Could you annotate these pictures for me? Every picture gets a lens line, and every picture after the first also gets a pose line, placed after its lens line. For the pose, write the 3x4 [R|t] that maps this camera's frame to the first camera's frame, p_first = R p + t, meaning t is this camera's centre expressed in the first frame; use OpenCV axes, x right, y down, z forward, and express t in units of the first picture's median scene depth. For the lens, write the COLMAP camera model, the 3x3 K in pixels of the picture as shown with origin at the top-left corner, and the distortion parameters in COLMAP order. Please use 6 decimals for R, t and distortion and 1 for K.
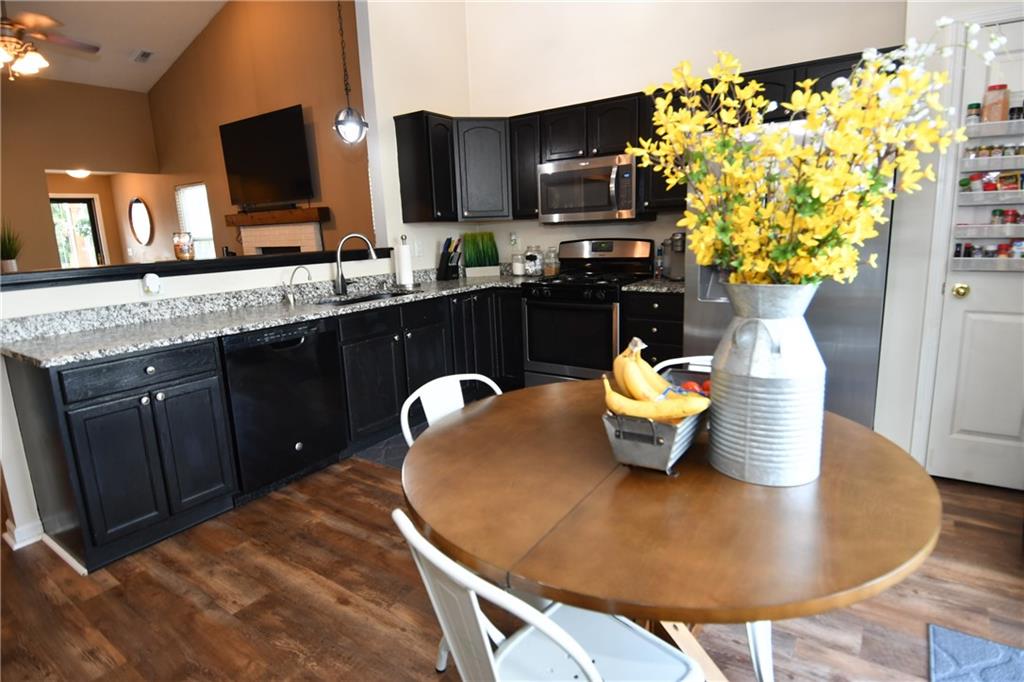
lens RADIAL K [[534.4, 0, 516.3], [0, 534.4, 330.7], [0, 0, 1]] dist [0.042428, -0.047685]
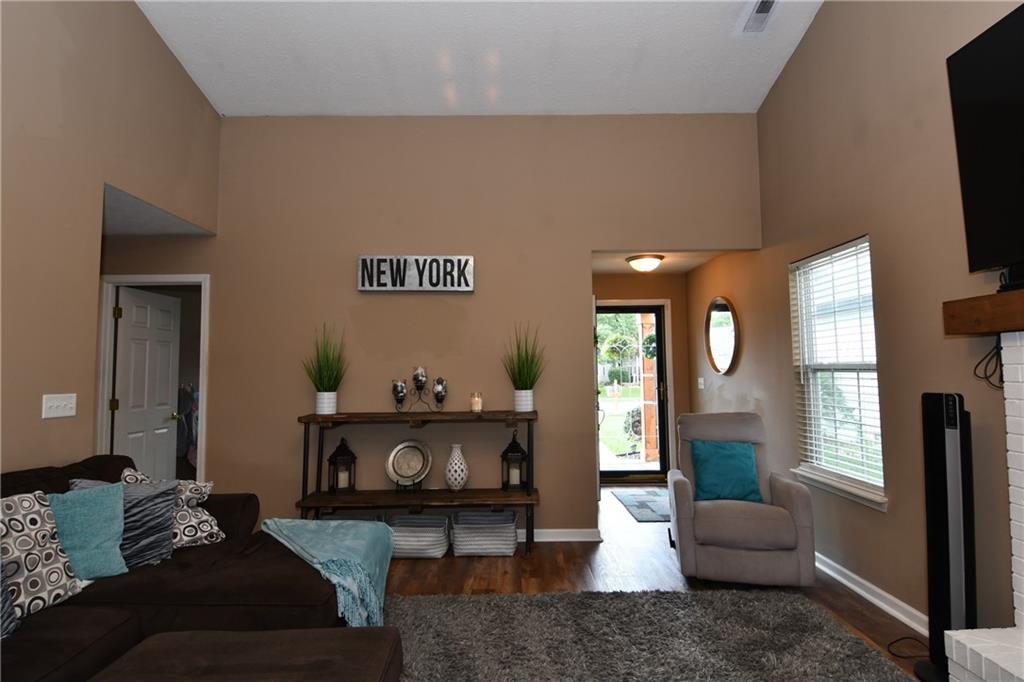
lens RADIAL K [[534.4, 0, 516.3], [0, 534.4, 330.7], [0, 0, 1]] dist [0.042428, -0.047685]
pose [[0.568907, -0.023929, -0.822053, -0.796428], [-0.165282, 0.975855, -0.142790, -0.202002], [0.805622, 0.217105, 0.551216, 1.159016]]
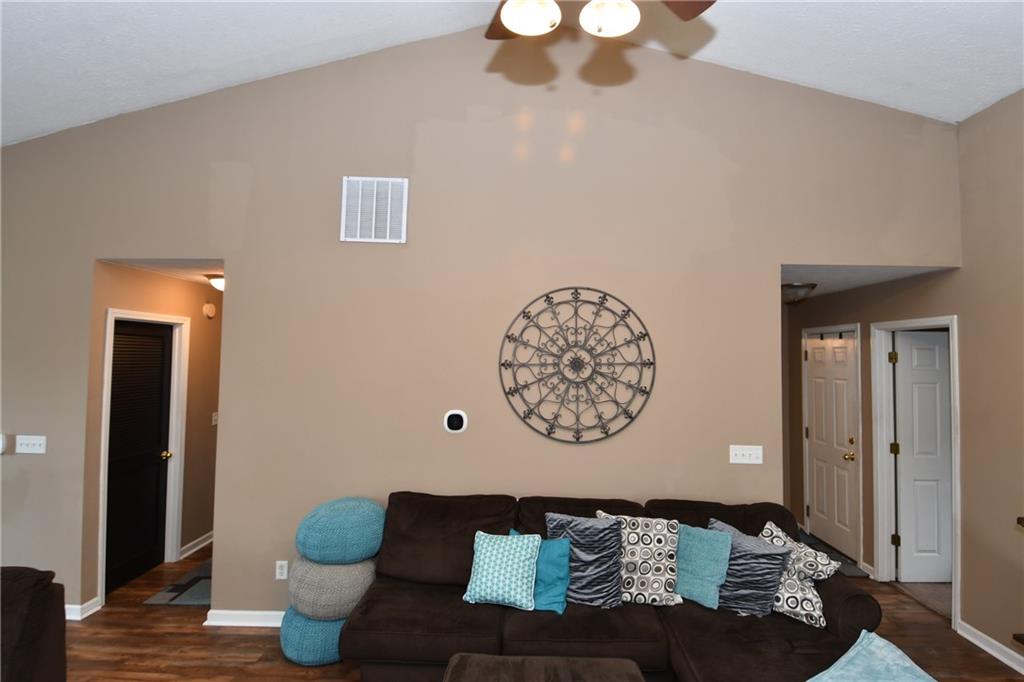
lens RADIAL K [[534.4, 0, 516.3], [0, 534.4, 330.7], [0, 0, 1]] dist [0.042428, -0.047685]
pose [[-0.833214, 0.005397, -0.552924, -0.913495], [-0.080854, 0.988015, 0.131486, -0.418955], [0.547007, 0.154262, -0.822792, 1.626109]]
